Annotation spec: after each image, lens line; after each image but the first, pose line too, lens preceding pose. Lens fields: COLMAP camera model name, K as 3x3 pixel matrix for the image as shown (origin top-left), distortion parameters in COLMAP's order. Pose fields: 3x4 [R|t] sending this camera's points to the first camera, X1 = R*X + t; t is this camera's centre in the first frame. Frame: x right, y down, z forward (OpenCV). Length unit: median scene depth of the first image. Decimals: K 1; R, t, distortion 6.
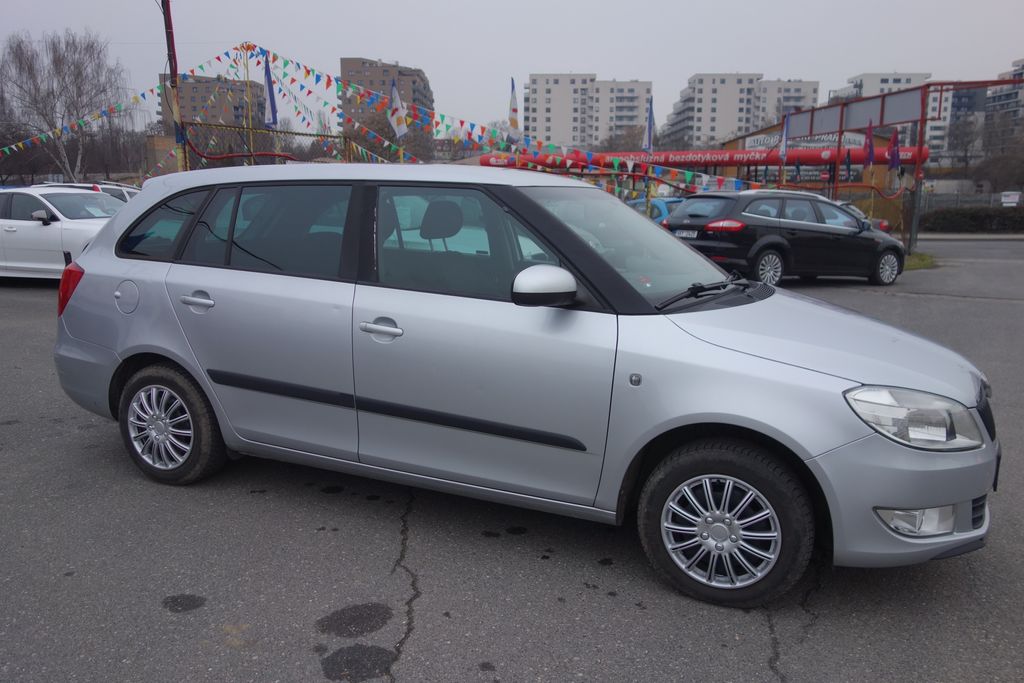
lens RADIAL K [[813.8, 0, 514.9], [0, 813.8, 337.6], [0, 0, 1]] dist [0.006960, -0.005402]
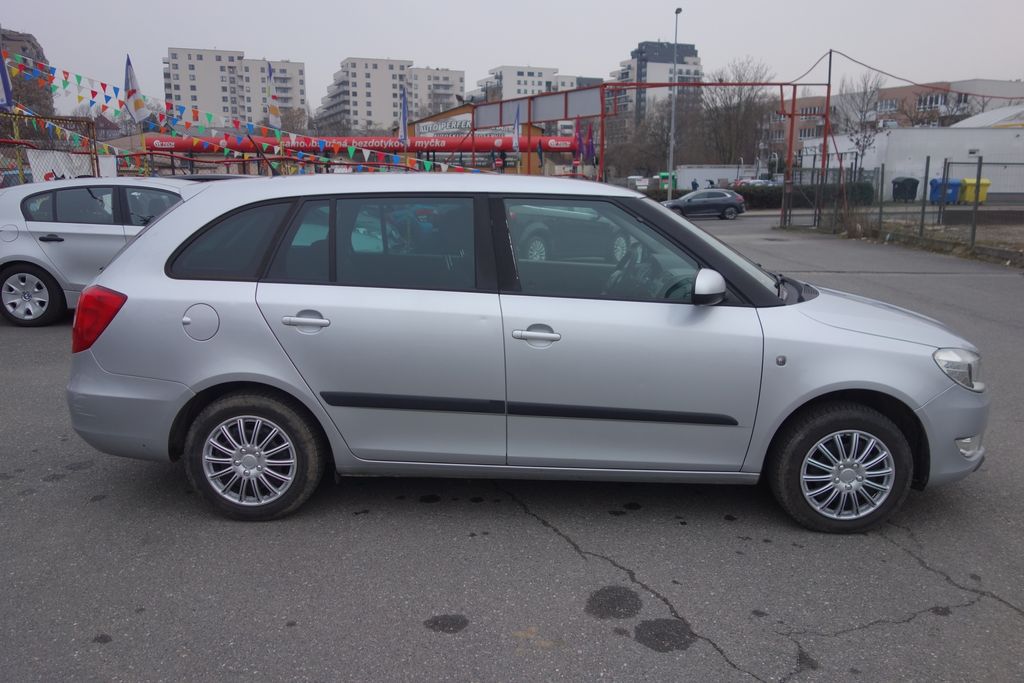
lens RADIAL K [[813.8, 0, 513.4], [0, 813.8, 336.6], [0, 0, 1]] dist [0.006960, -0.005402]
pose [[0.916806, -0.079027, 0.391436, -0.493069], [0.071884, 0.996870, 0.032895, -0.037436], [-0.392810, -0.002021, 0.919617, 0.034747]]
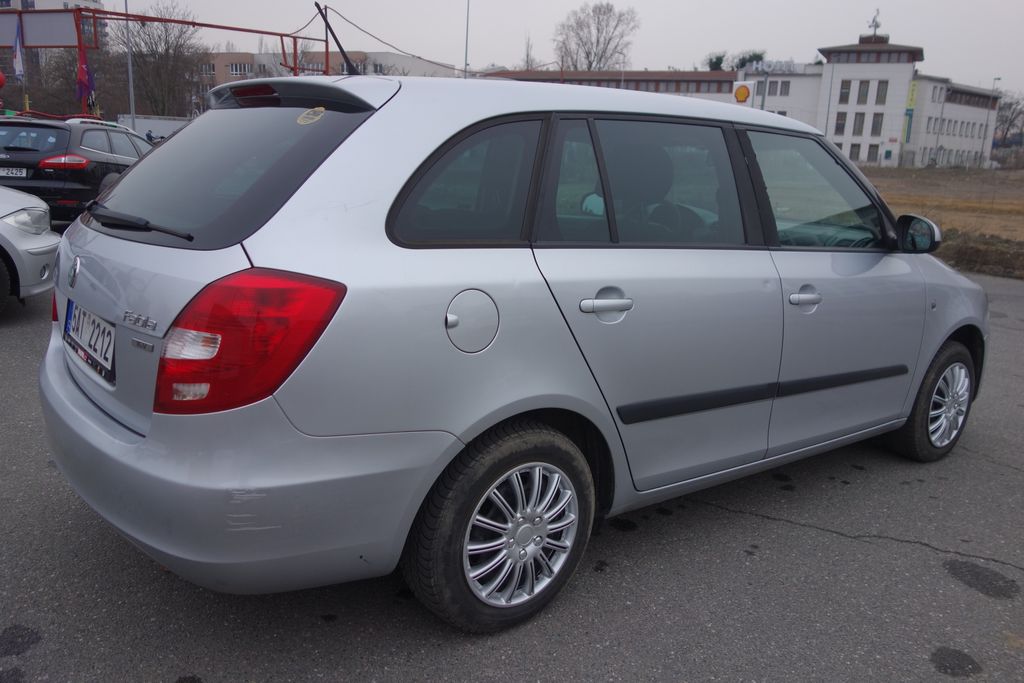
lens RADIAL K [[813.8, 0, 515.9], [0, 813.8, 338.3], [0, 0, 1]] dist [0.006960, -0.005402]
pose [[0.460362, -0.183293, 0.868602, -0.882231], [0.111922, 0.982629, 0.148036, -0.108919], [-0.880647, 0.029066, 0.472880, 0.700806]]
